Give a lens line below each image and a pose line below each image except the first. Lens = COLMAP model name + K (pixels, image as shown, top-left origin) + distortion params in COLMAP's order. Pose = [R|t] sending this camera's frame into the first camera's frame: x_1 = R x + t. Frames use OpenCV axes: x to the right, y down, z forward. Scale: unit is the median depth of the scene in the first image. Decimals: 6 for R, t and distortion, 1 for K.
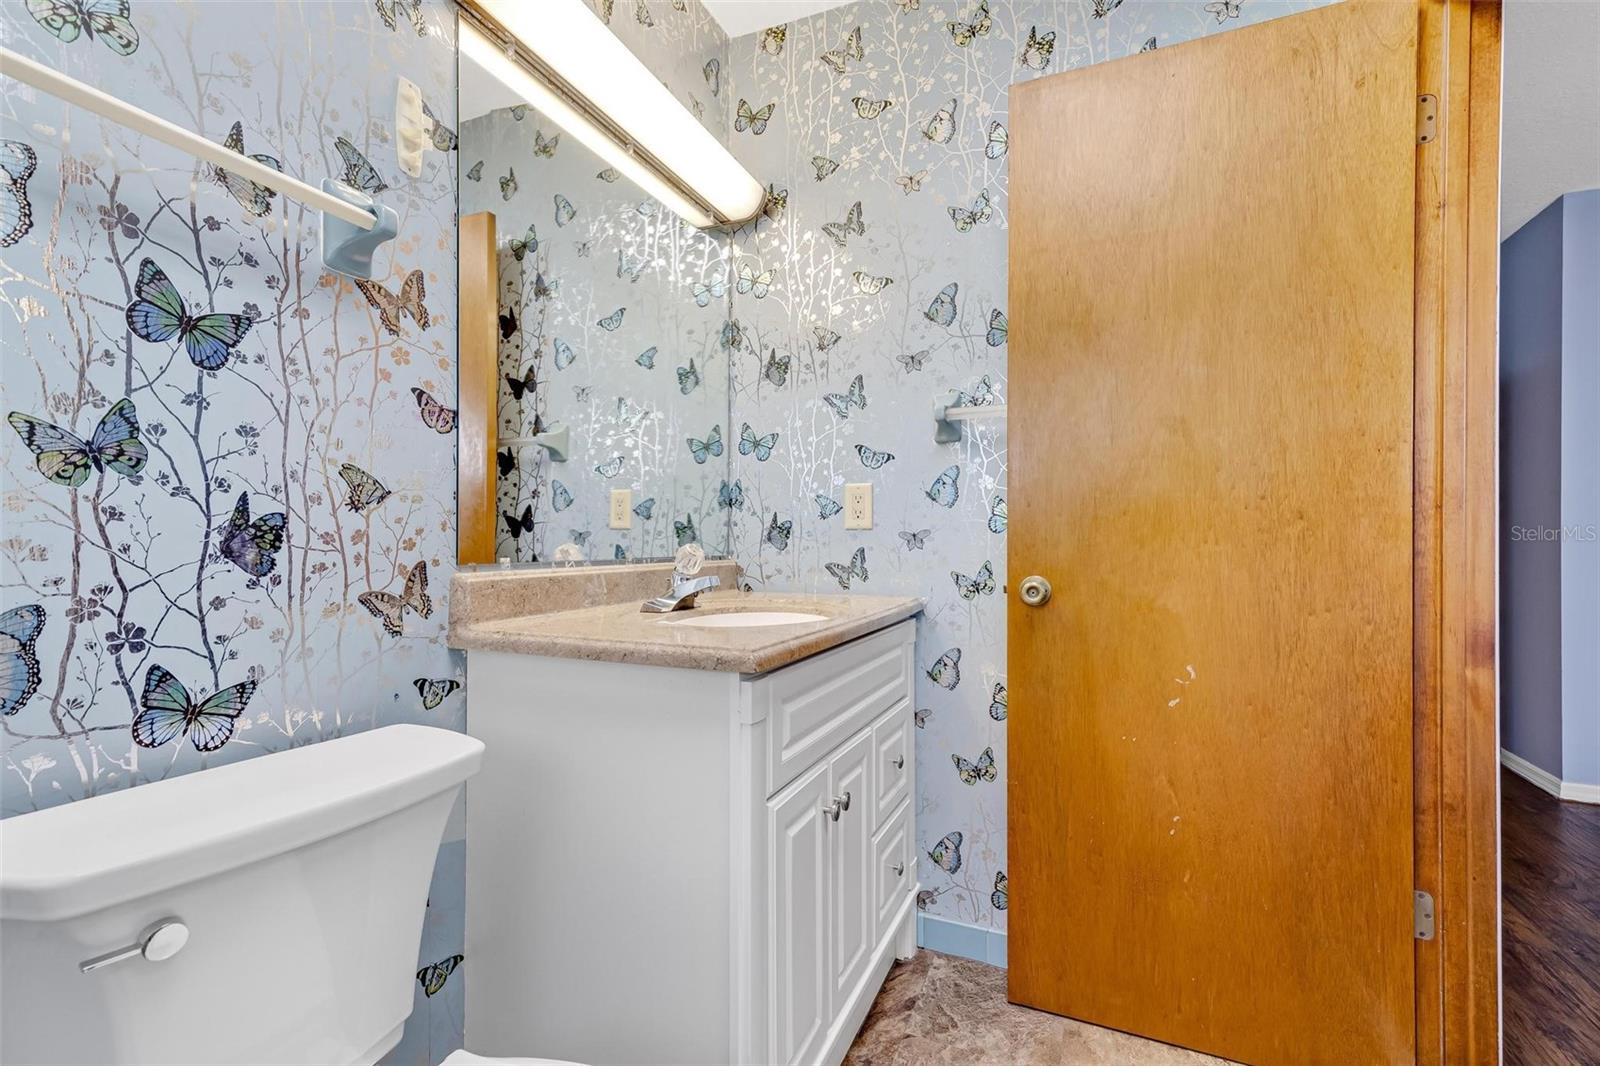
lens RADIAL K [[718.8, 0, 797.3], [0, 718.8, 536.0], [0, 0, 1]] dist [0.016024, -0.000109]
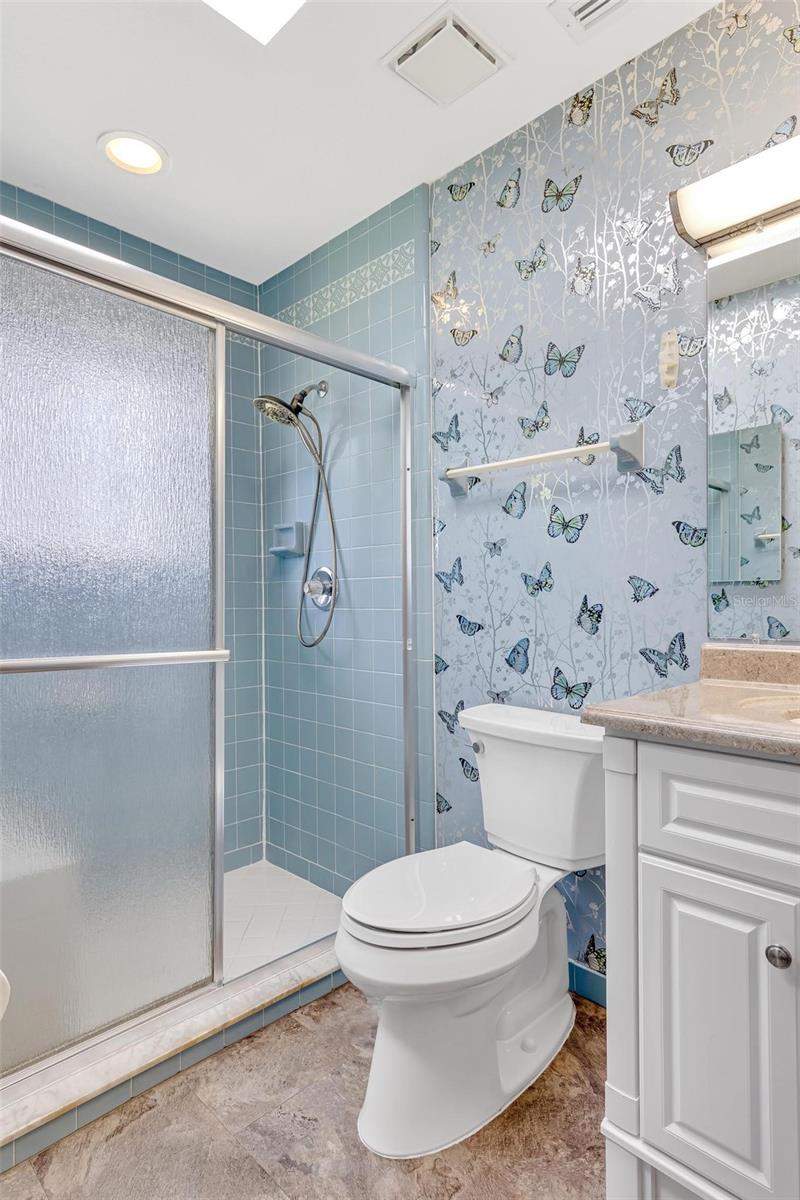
lens RADIAL K [[637.7, 0, 400.0], [0, 637.7, 600.0], [0, 0, 1]] dist [0.001545, 0.000128]
pose [[-0.366756, -0.000544, -0.930317, 1.180436], [0.007683, 0.999964, -0.003614, -0.041604], [0.930285, -0.008473, -0.366739, 1.146798]]
